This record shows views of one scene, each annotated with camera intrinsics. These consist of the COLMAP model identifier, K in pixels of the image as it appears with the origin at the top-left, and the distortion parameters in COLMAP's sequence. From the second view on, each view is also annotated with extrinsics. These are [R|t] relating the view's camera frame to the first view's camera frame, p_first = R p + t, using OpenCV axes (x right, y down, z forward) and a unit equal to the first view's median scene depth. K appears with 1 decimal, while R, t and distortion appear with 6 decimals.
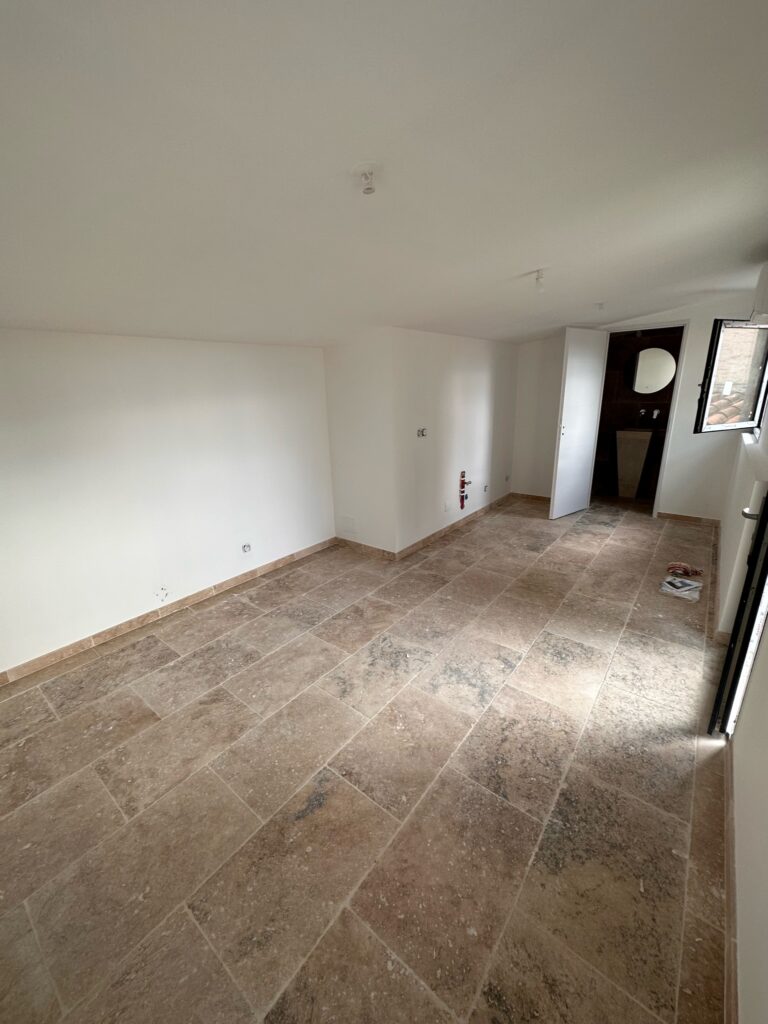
lens RADIAL K [[410.9, 0, 382.0], [0, 410.9, 510.6], [0, 0, 1]] dist [-0.003893, -0.000157]
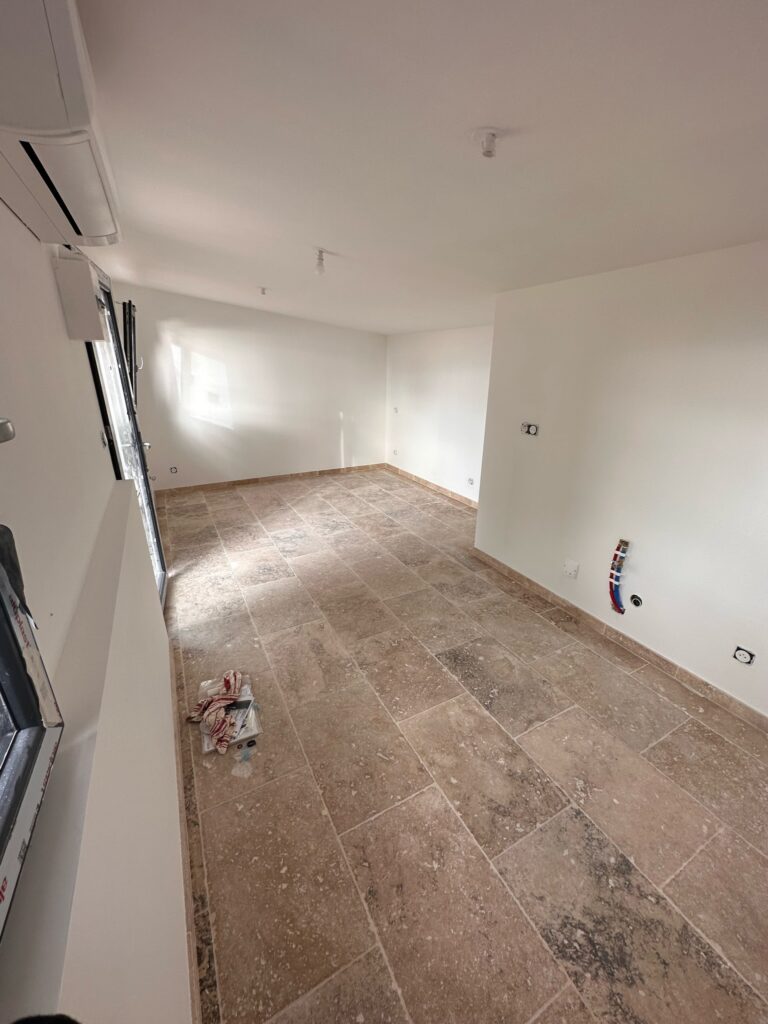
lens RADIAL K [[410.9, 0, 382.3], [0, 410.9, 508.7], [0, 0, 1]] dist [-0.003893, -0.000157]
pose [[-0.397735, 0.334691, -0.854277, 1.321869], [-0.260703, 0.851487, 0.454977, -0.504976], [0.879682, 0.403673, -0.251411, 1.538974]]
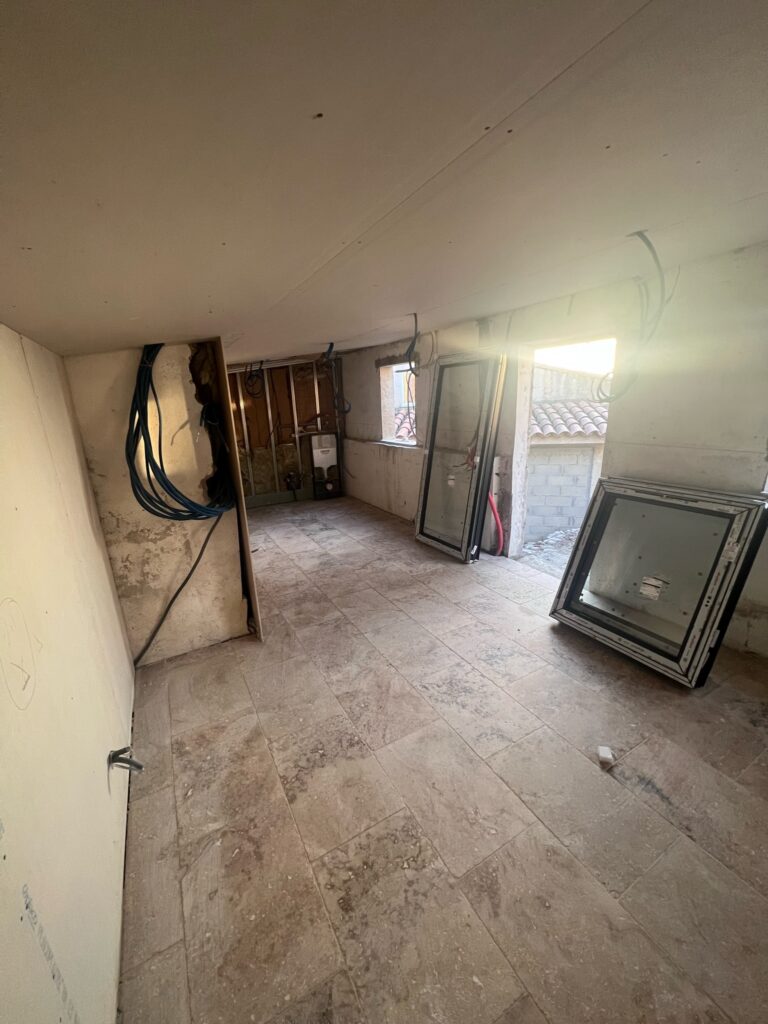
lens RADIAL K [[408.9, 0, 383.9], [0, 408.9, 513.1], [0, 0, 1]] dist [0.000491, -0.000471]
pose [[0.370883, -0.234237, 0.898654, -0.783539], [0.295631, 0.947108, 0.124857, -0.195962], [-0.880368, 0.219363, 0.420513, 0.649018]]
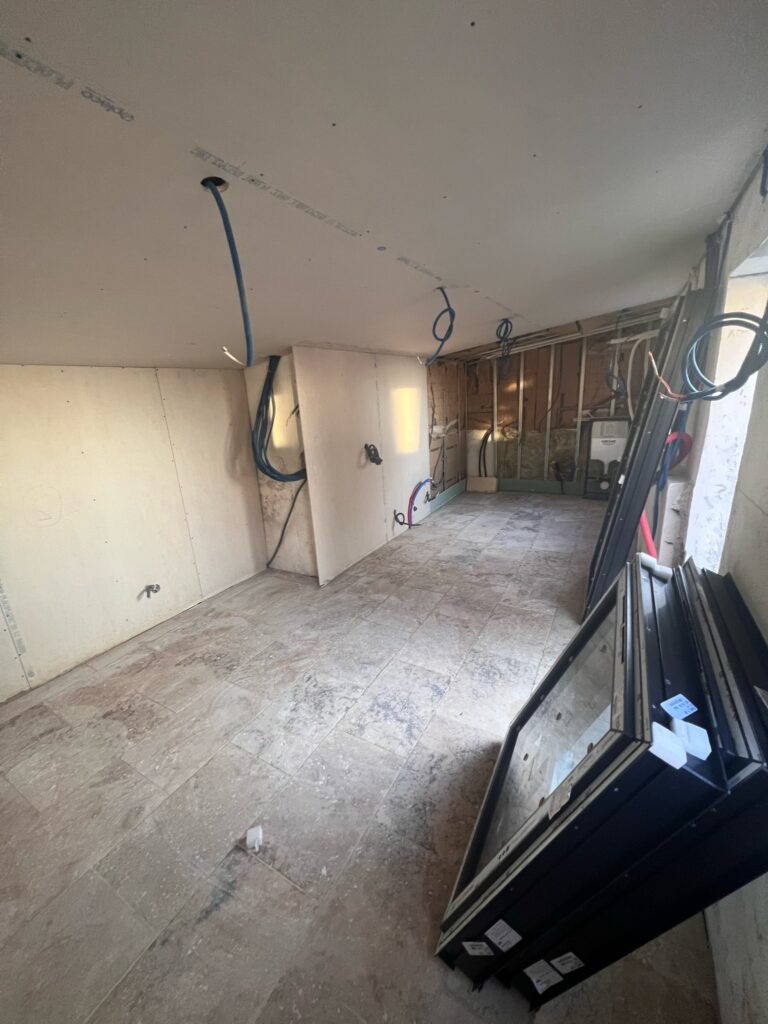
lens RADIAL K [[408.5, 0, 380.5], [0, 408.5, 512.7], [0, 0, 1]] dist [-0.000539, 0.000547]
pose [[0.988568, -0.069704, 0.133697, 0.071860], [0.072214, 0.997291, -0.014005, -0.039397], [-0.132359, 0.023500, 0.990923, 0.049680]]
